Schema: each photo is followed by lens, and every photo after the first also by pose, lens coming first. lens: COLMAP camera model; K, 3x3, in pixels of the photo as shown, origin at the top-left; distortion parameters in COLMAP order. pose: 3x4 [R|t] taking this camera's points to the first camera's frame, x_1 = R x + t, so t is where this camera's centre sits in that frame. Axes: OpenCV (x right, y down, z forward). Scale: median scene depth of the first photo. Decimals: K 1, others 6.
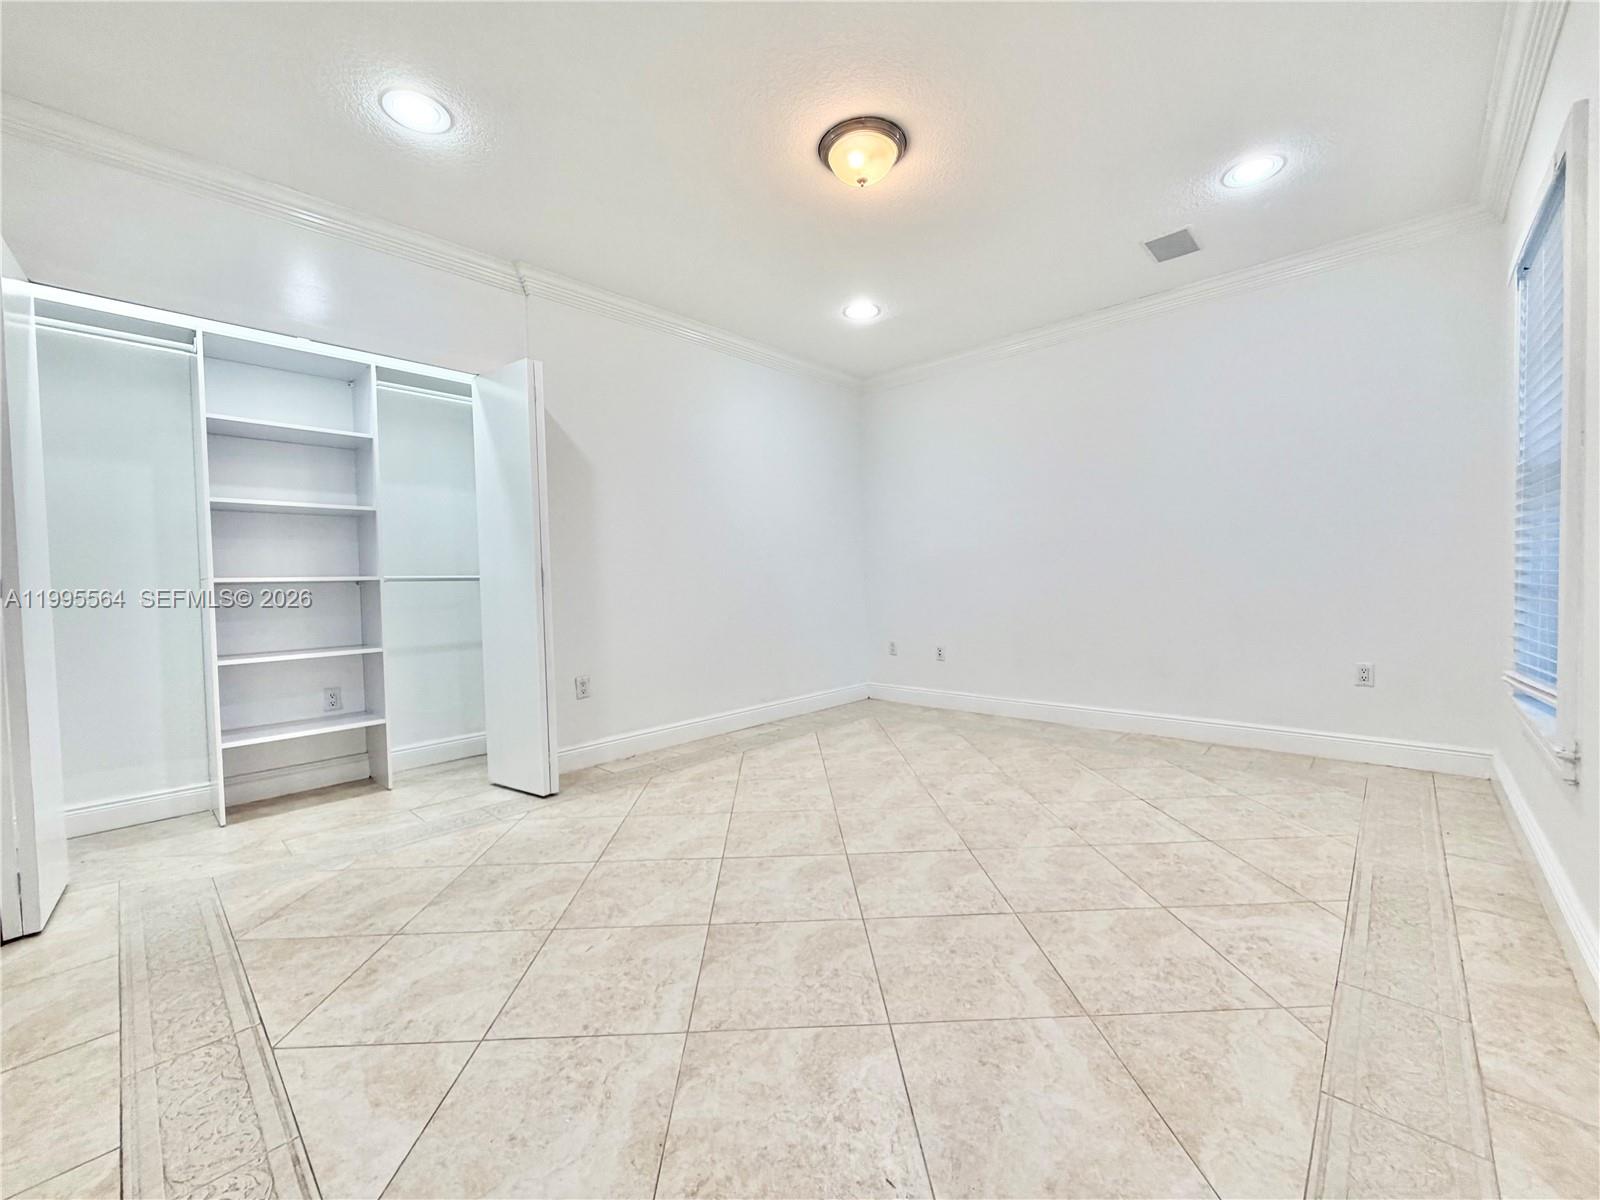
lens RADIAL K [[639.5, 0, 796.7], [0, 639.5, 599.4], [0, 0, 1]] dist [0.000458, 0.000317]
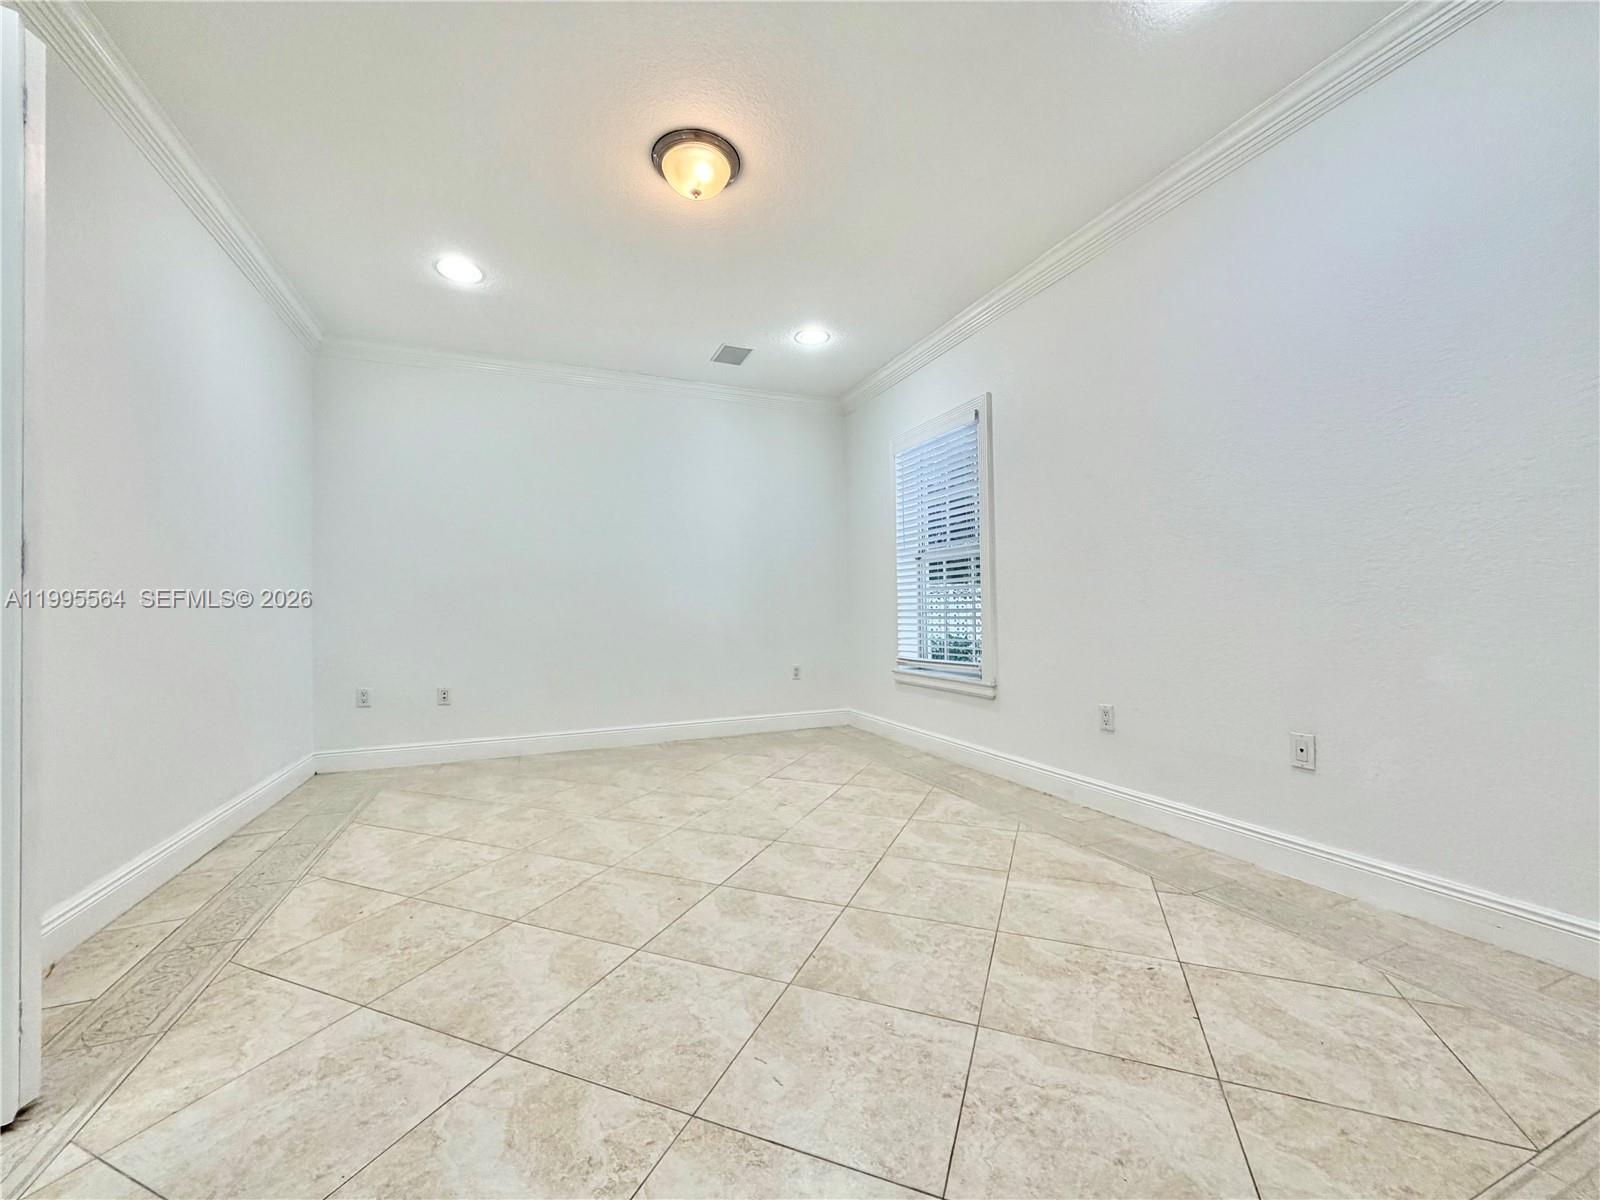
lens RADIAL K [[639.5, 0, 796.7], [0, 639.5, 599.4], [0, 0, 1]] dist [0.000458, 0.000317]
pose [[0.408793, 0.039008, 0.911793, -0.697810], [0.029666, 0.997990, -0.055996, 0.037014], [-0.912145, 0.049940, 0.406814, 0.470851]]
